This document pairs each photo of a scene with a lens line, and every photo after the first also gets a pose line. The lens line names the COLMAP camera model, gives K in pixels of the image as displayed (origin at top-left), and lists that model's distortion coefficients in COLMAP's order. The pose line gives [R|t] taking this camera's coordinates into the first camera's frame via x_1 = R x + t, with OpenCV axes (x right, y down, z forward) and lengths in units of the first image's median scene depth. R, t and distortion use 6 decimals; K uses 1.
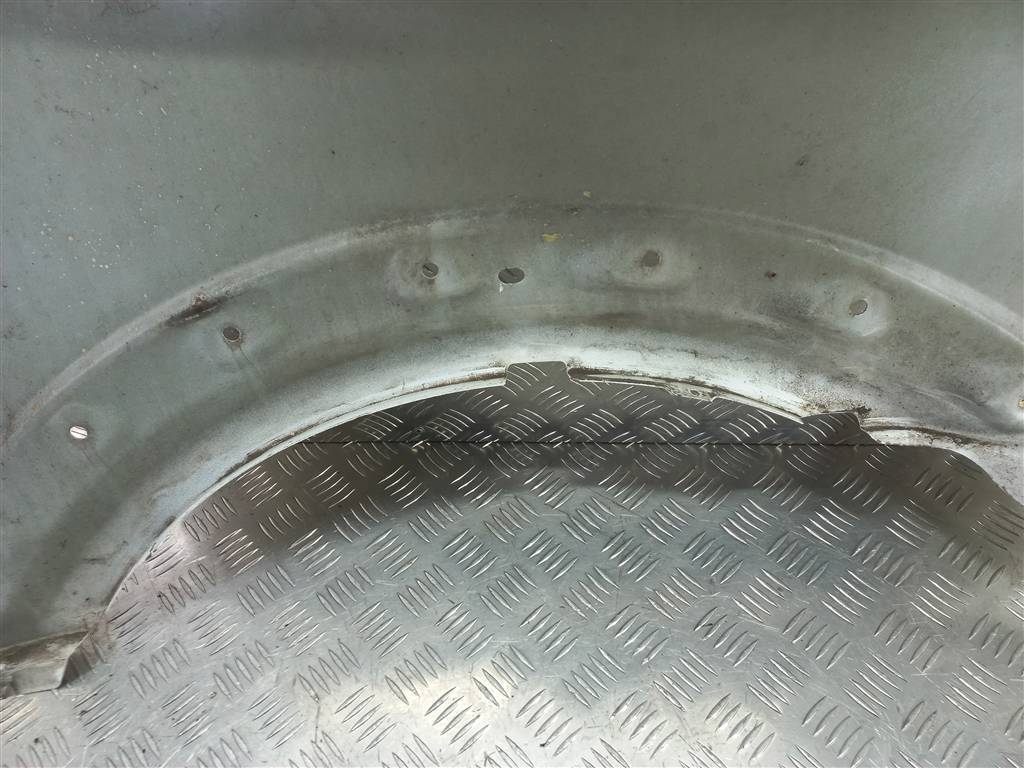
lens RADIAL K [[769.1, 0, 512.0], [0, 769.1, 384.0], [0, 0, 1]] dist [0.044819, -0.001688]
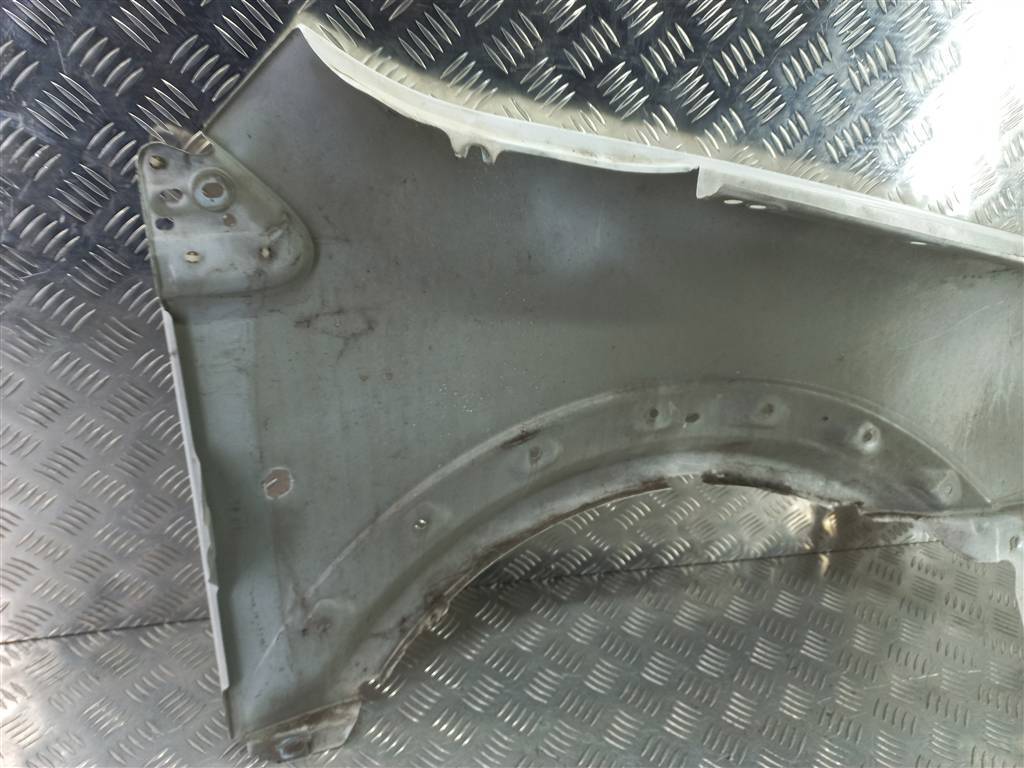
lens RADIAL K [[769.1, 0, 512.0], [0, 769.1, 384.0], [0, 0, 1]] dist [0.044819, -0.001688]
pose [[0.965477, 0.016169, 0.259985, -0.825086], [0.054415, 0.963532, -0.262001, 0.211996], [-0.254740, 0.267103, 0.929389, -0.511673]]
